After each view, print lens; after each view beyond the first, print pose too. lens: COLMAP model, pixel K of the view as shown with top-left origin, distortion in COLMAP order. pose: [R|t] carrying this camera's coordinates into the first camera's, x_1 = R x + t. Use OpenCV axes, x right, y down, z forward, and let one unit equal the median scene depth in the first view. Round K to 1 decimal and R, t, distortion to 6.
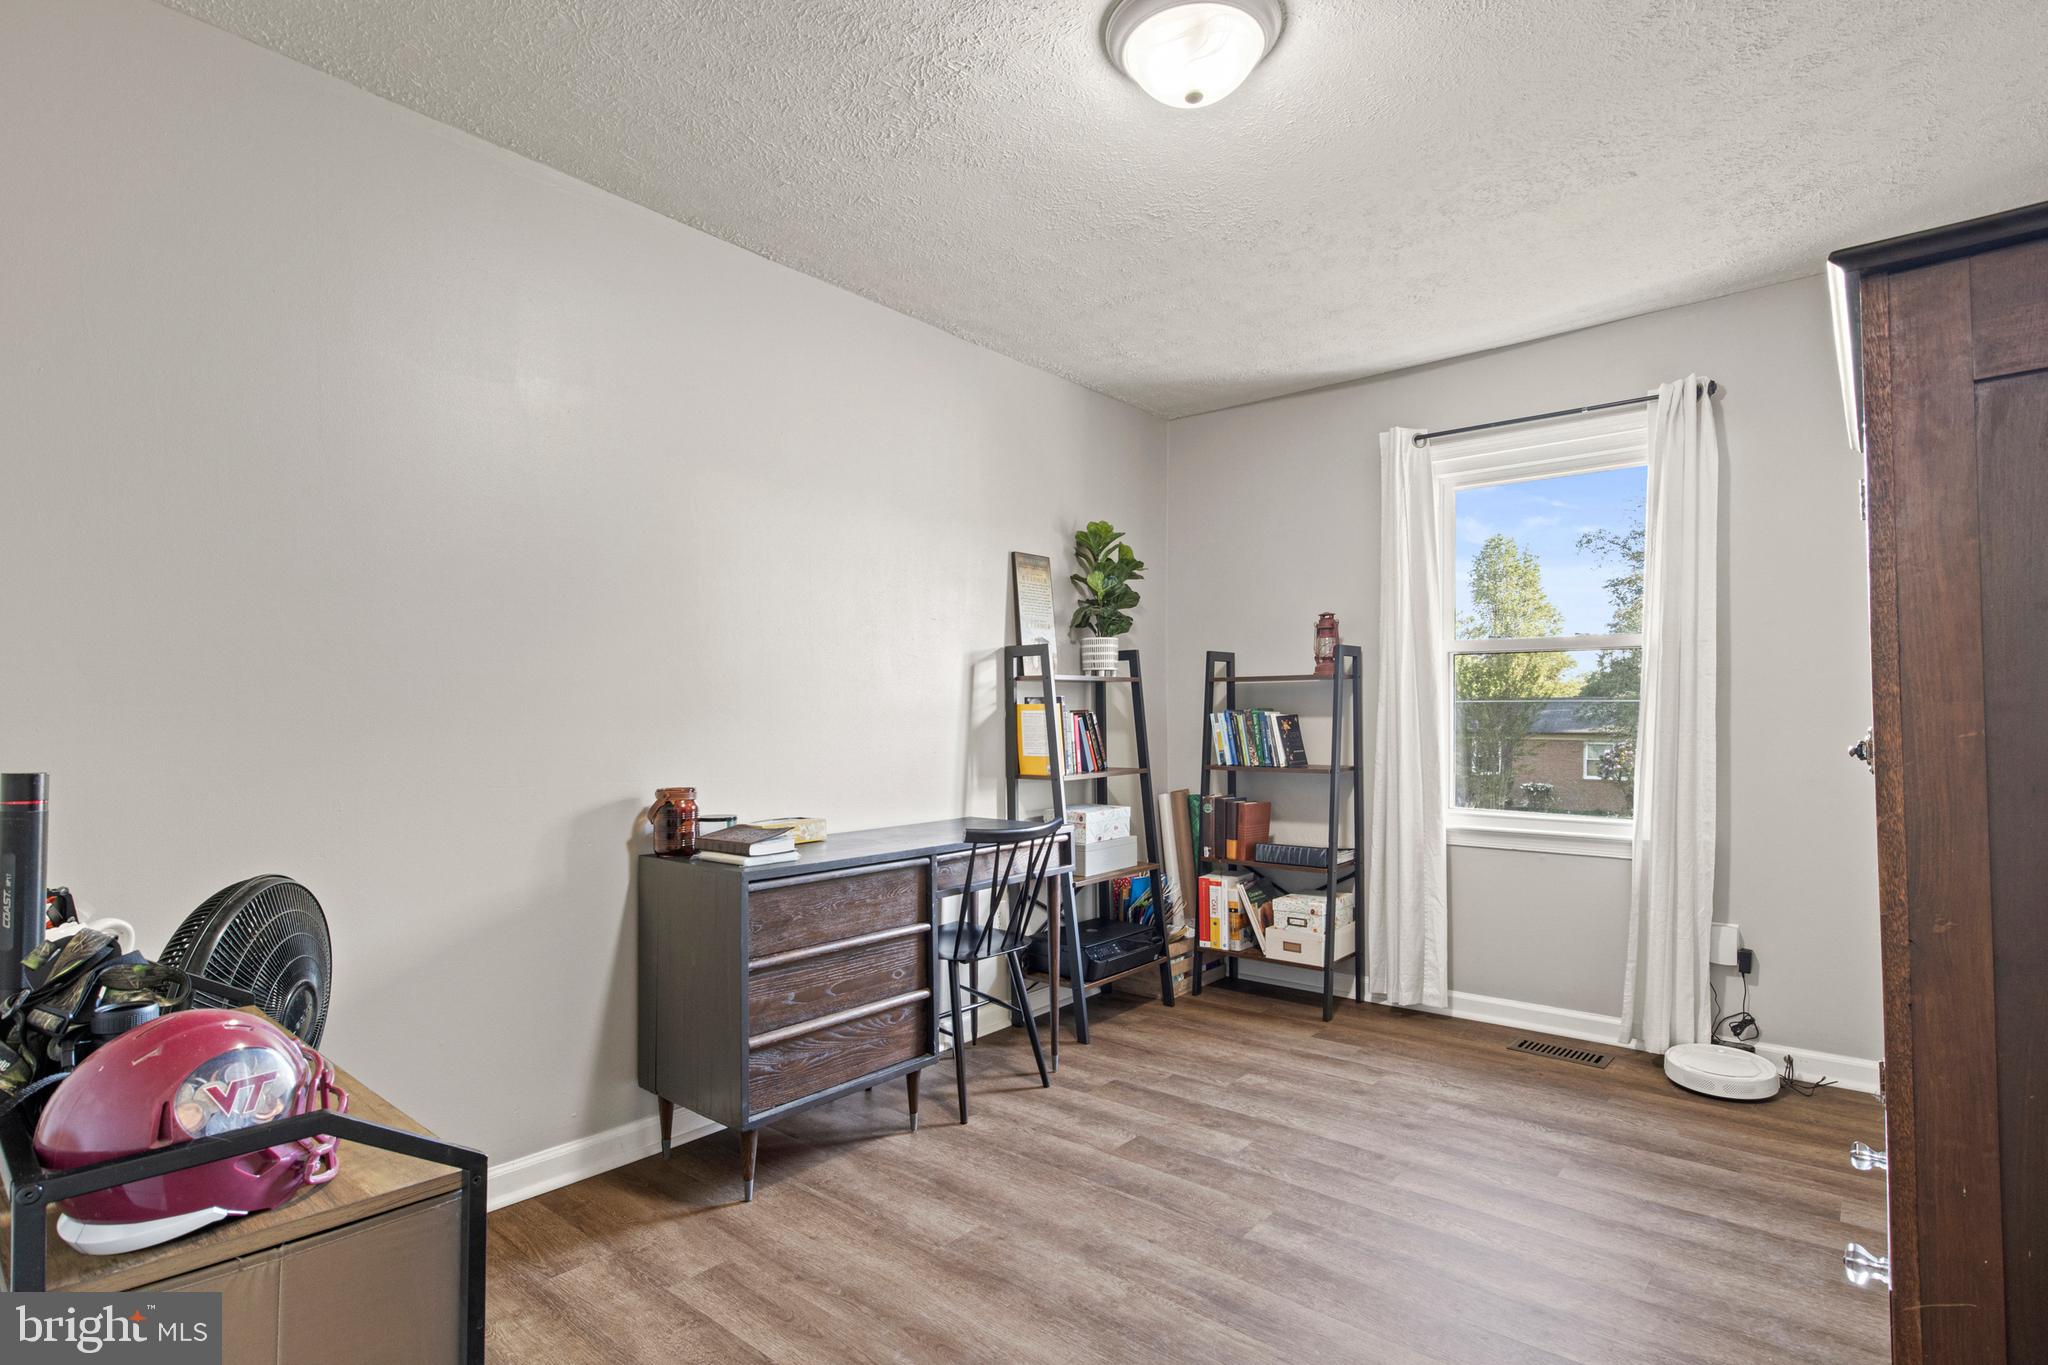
lens RADIAL K [[1029.6, 0, 1036.5], [0, 1029.6, 694.3], [0, 0, 1]] dist [-0.012270, 0.000135]
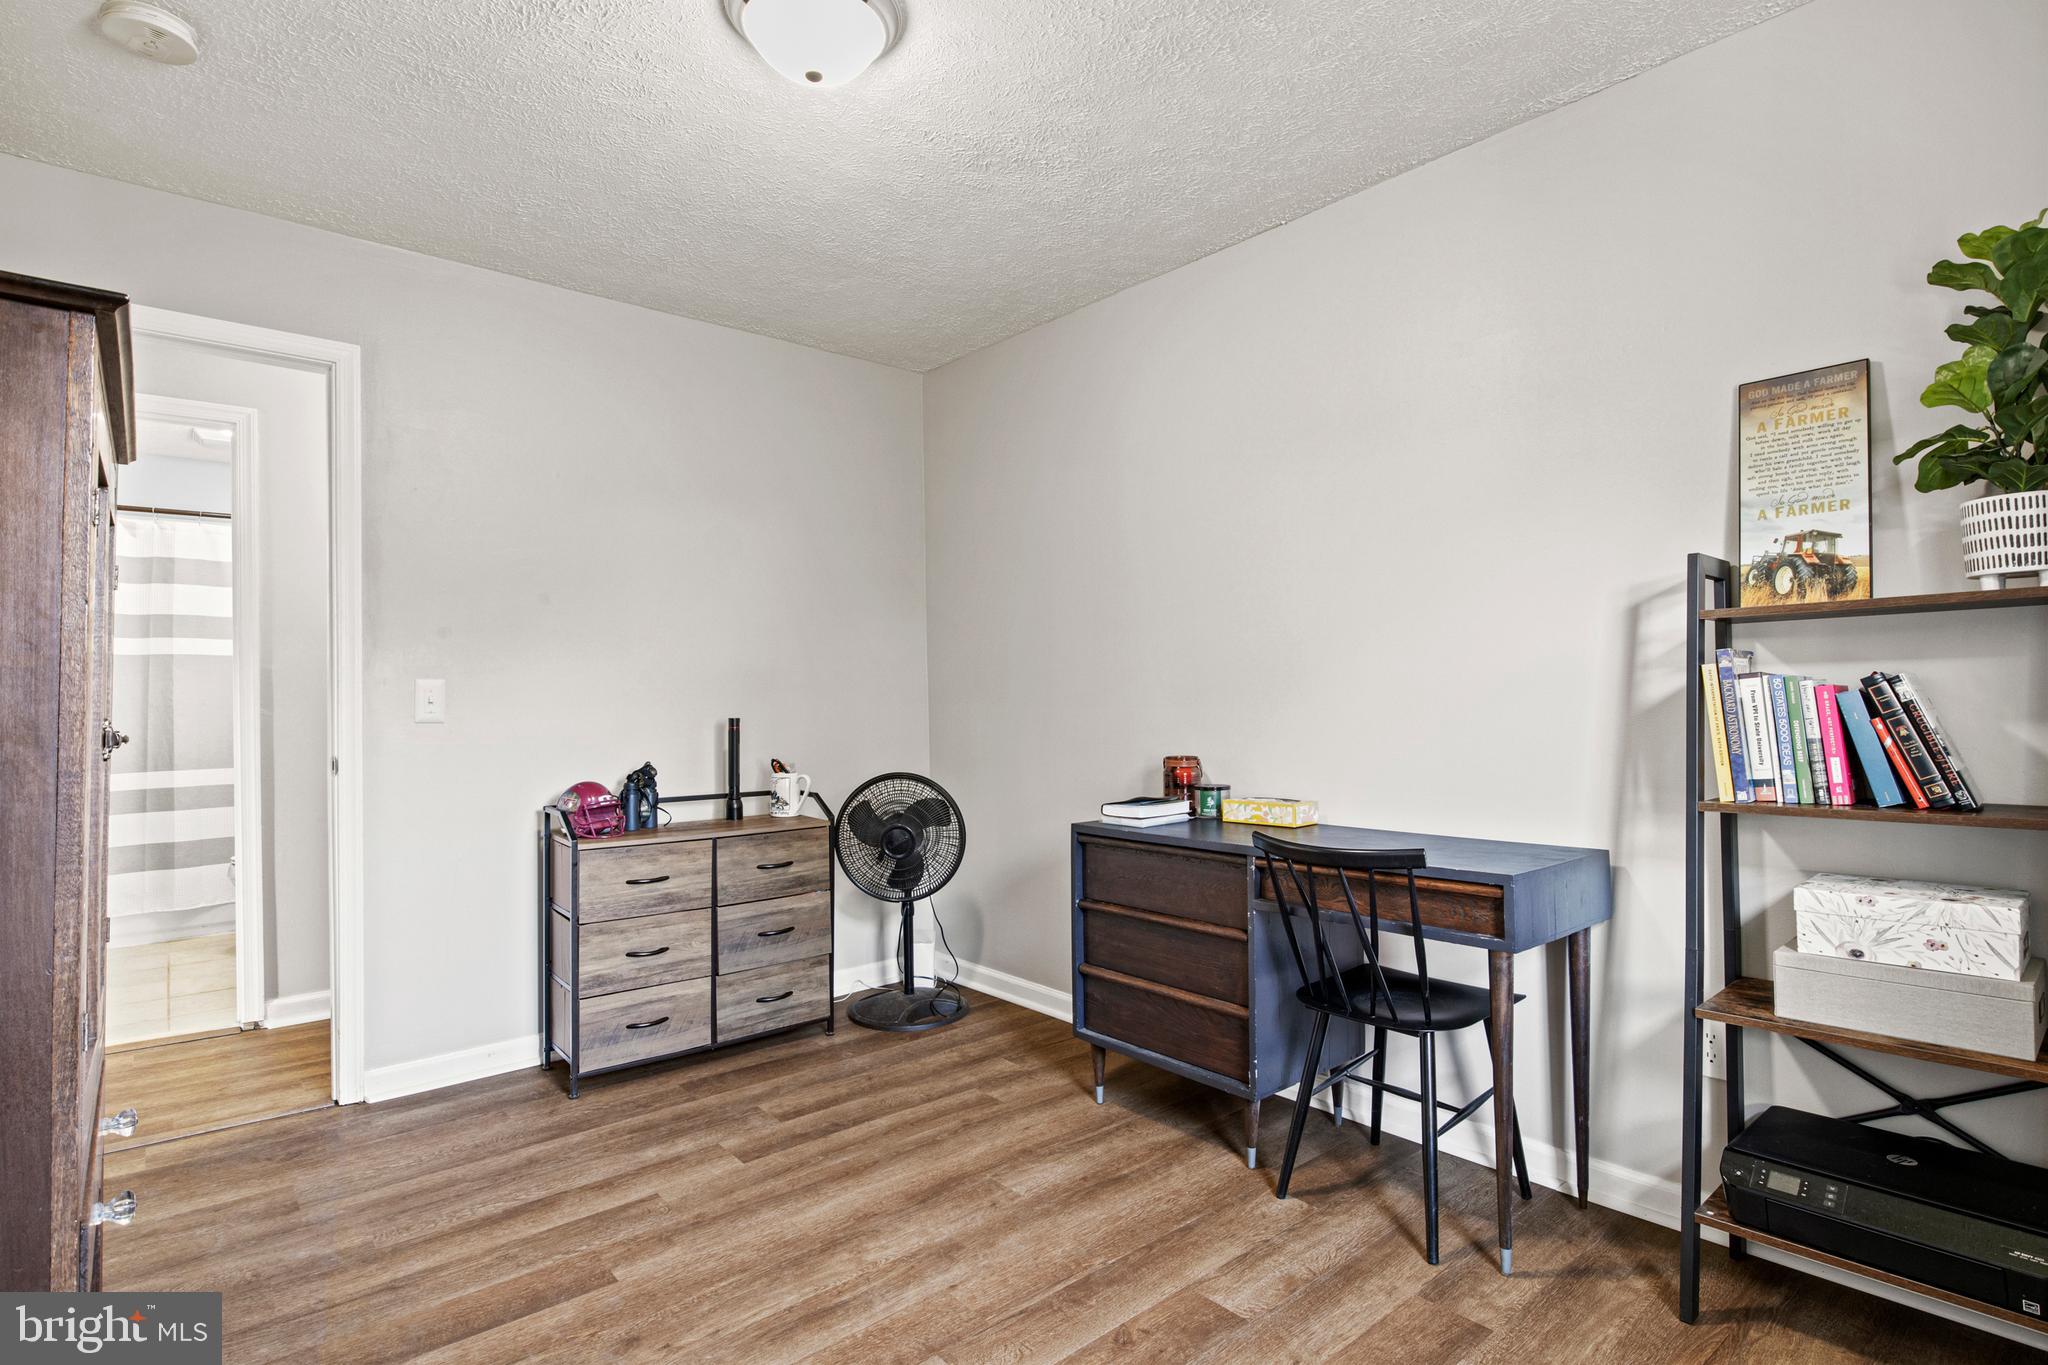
lens RADIAL K [[1029.6, 0, 1032.6], [0, 1029.6, 682.0], [0, 0, 1]] dist [-0.012270, 0.000135]
pose [[-0.172413, -0.009896, -0.984975, 0.910259], [0.029426, 0.999451, -0.015193, 0.023372], [0.984585, -0.031604, -0.172028, 1.149638]]
